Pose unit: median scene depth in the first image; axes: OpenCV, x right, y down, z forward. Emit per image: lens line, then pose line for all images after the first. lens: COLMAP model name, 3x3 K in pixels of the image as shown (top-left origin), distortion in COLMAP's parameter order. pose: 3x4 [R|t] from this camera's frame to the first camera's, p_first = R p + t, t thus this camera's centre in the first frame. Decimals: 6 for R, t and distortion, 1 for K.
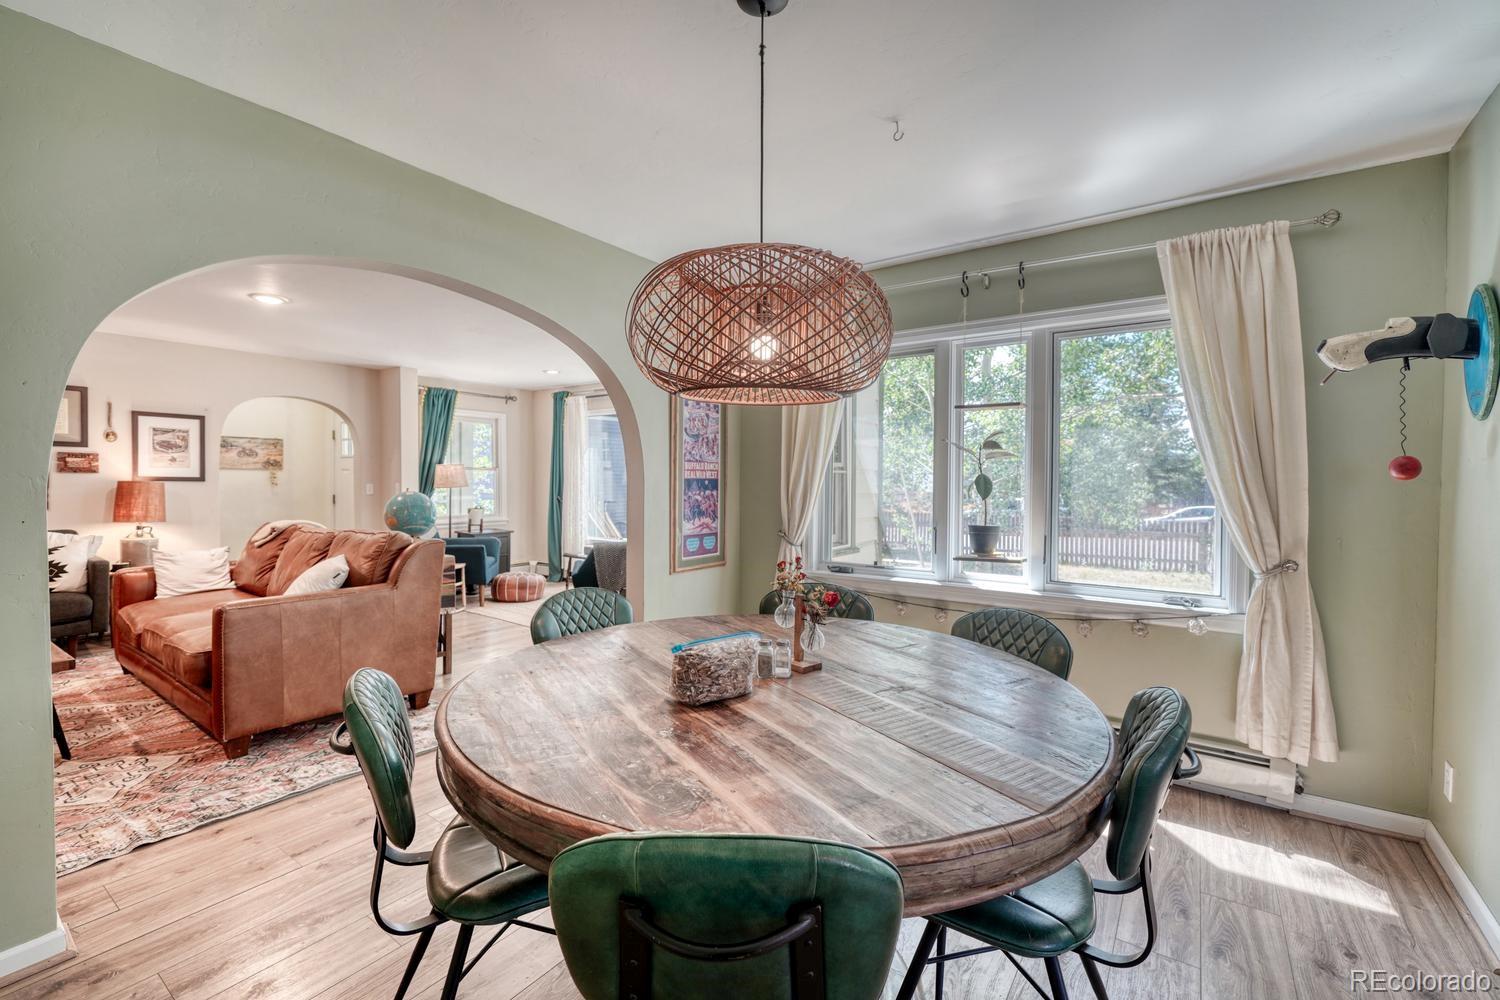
lens RADIAL K [[642.0, 0, 765.3], [0, 642.0, 497.8], [0, 0, 1]] dist [-0.007059, 0.001150]
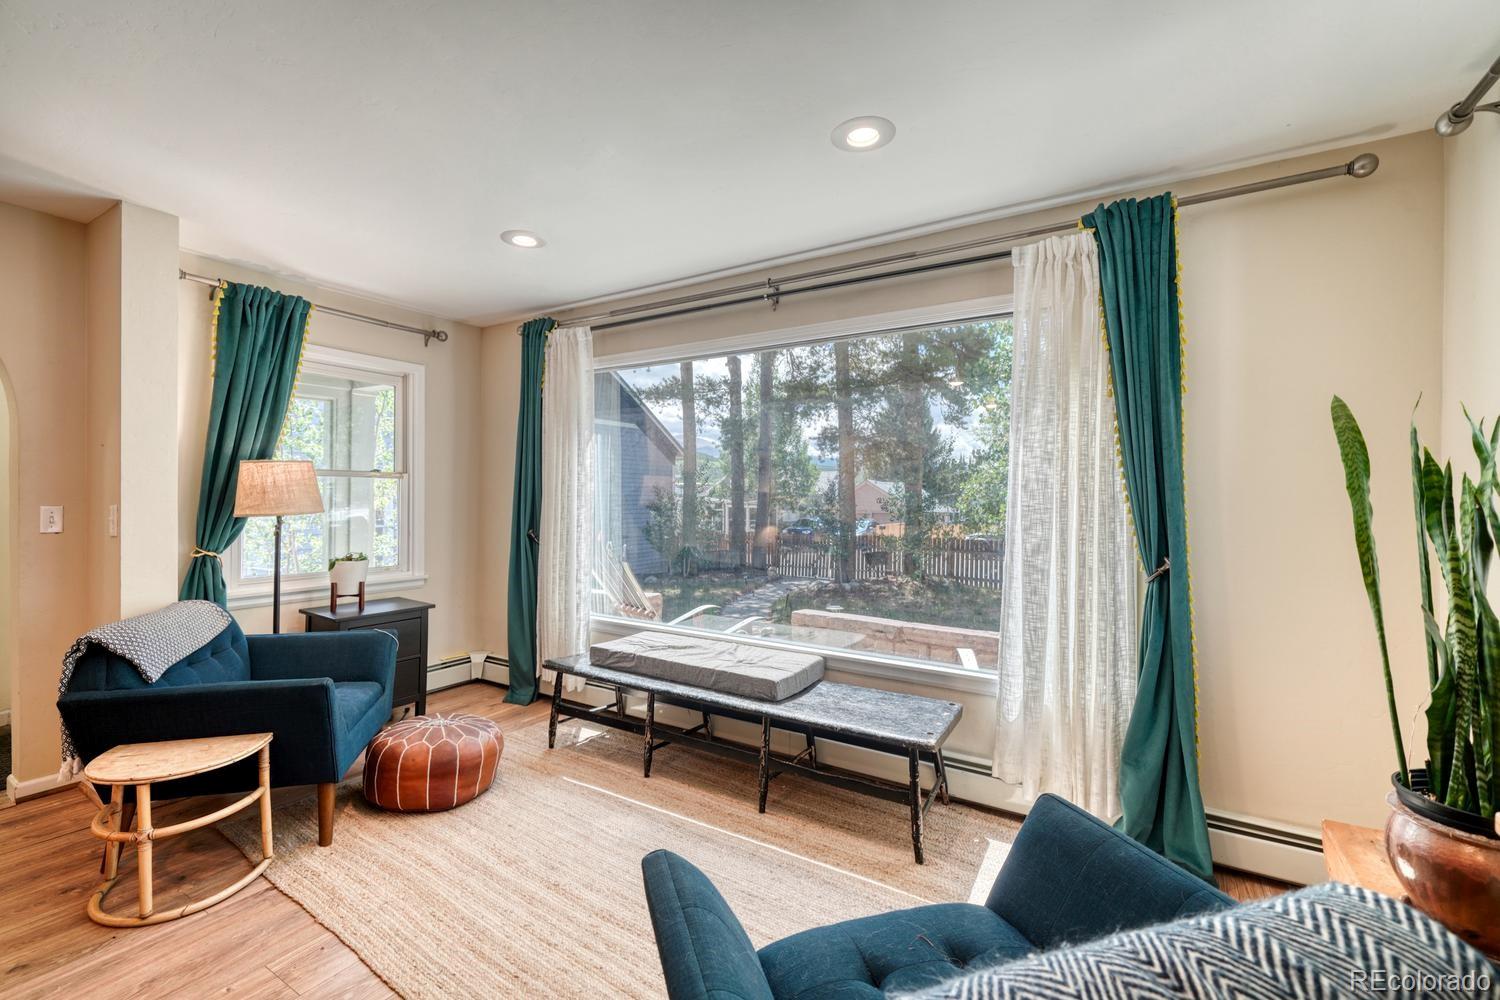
lens RADIAL K [[642.0, 0, 756.1], [0, 642.0, 492.6], [0, 0, 1]] dist [-0.007059, 0.001150]
pose [[0.998799, 0.003324, 0.048890, -0.261640], [-0.001772, 0.999494, -0.031771, -0.024724], [-0.048970, 0.031646, 0.998299, 0.752937]]
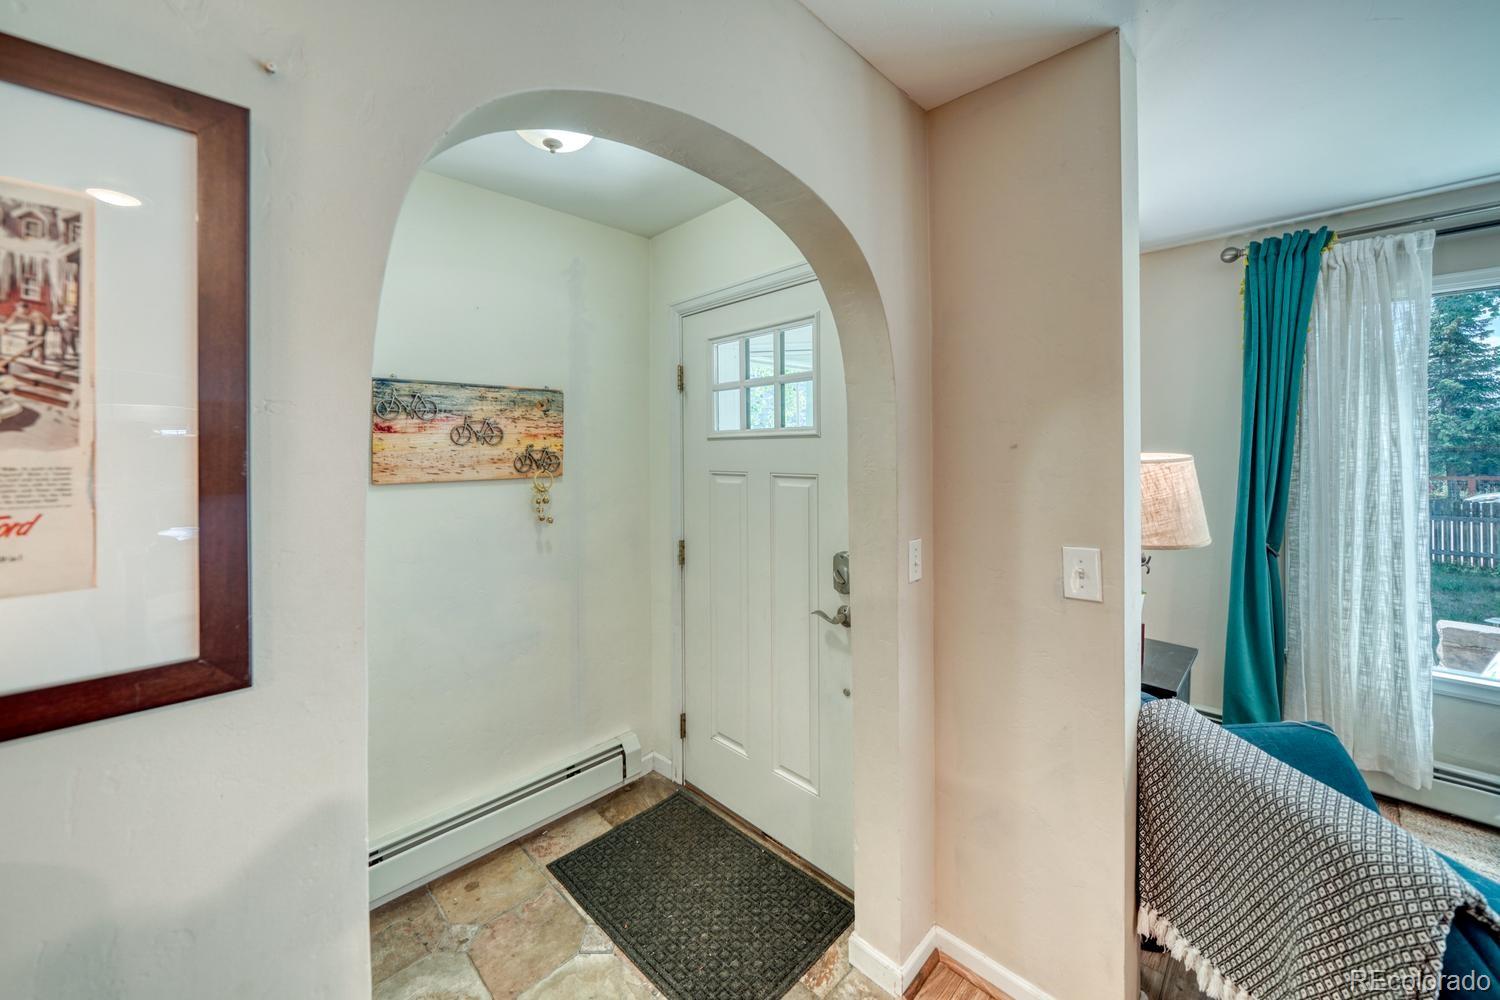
lens RADIAL K [[556.3, 0, 744.3], [0, 556.3, 450.6], [0, 0, 1]] dist [-0.002696, -0.000581]
pose [[0.983891, -0.016579, -0.177999, -0.829355], [0.012329, 0.999613, -0.024955, -0.068571], [0.178344, 0.022358, 0.983714, 0.986799]]
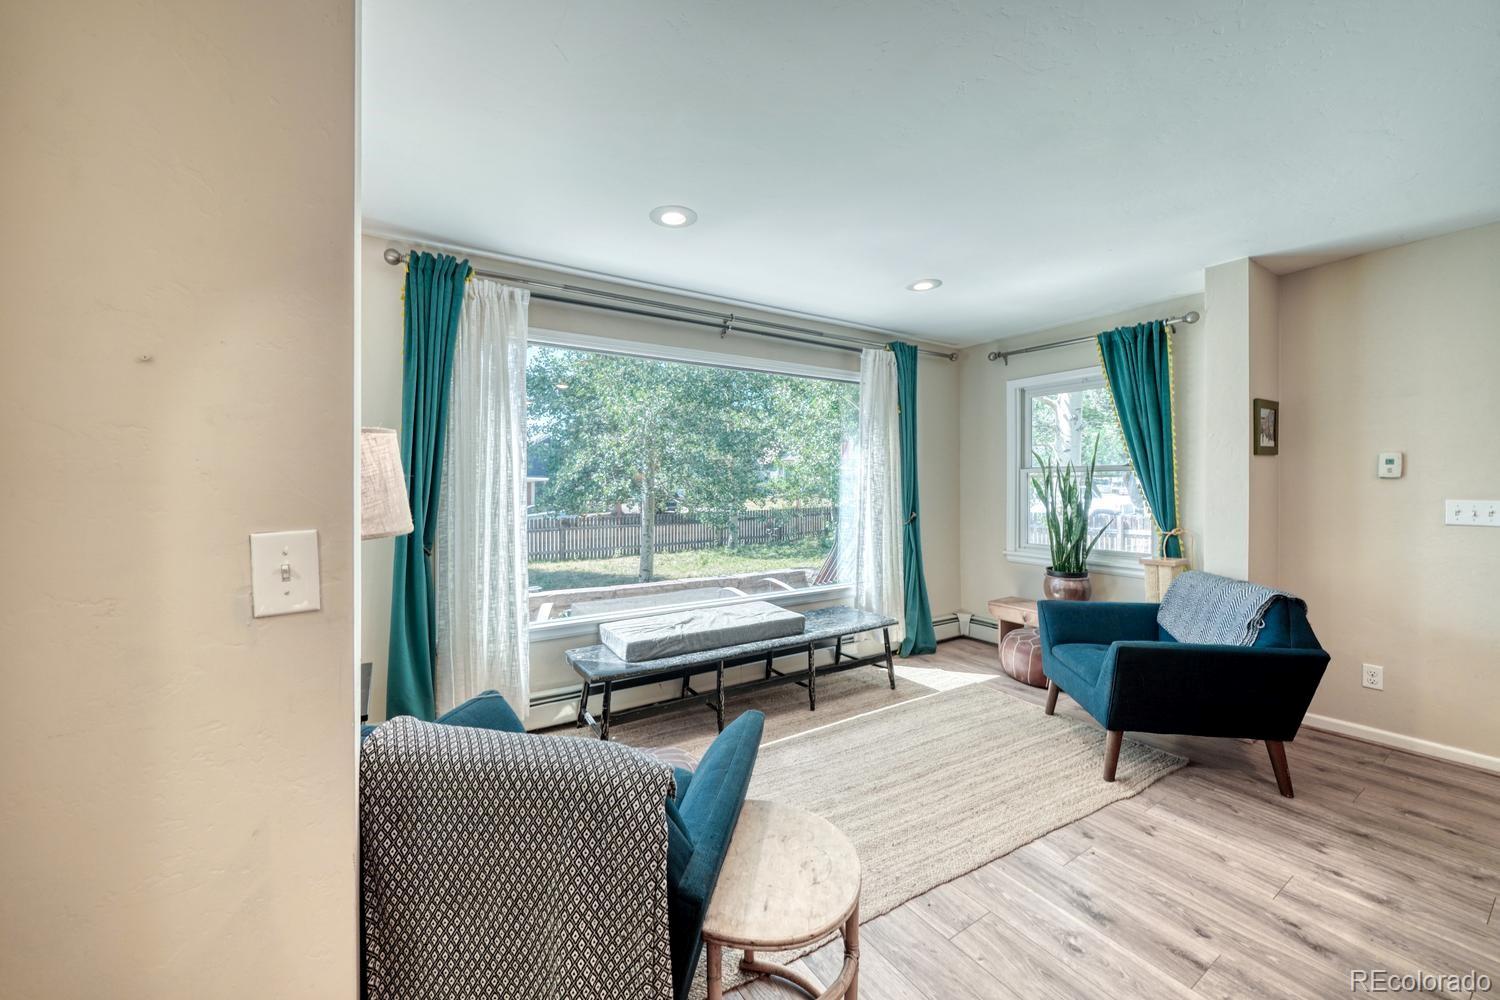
lens RADIAL K [[556.3, 0, 720.0], [0, 556.3, 488.0], [0, 0, 1]] dist [-0.002696, -0.000581]
pose [[0.414724, -0.010869, 0.909882, -0.817177], [0.030211, 0.999542, -0.001831, -0.037204], [-0.909446, 0.028248, 0.414862, 1.084040]]
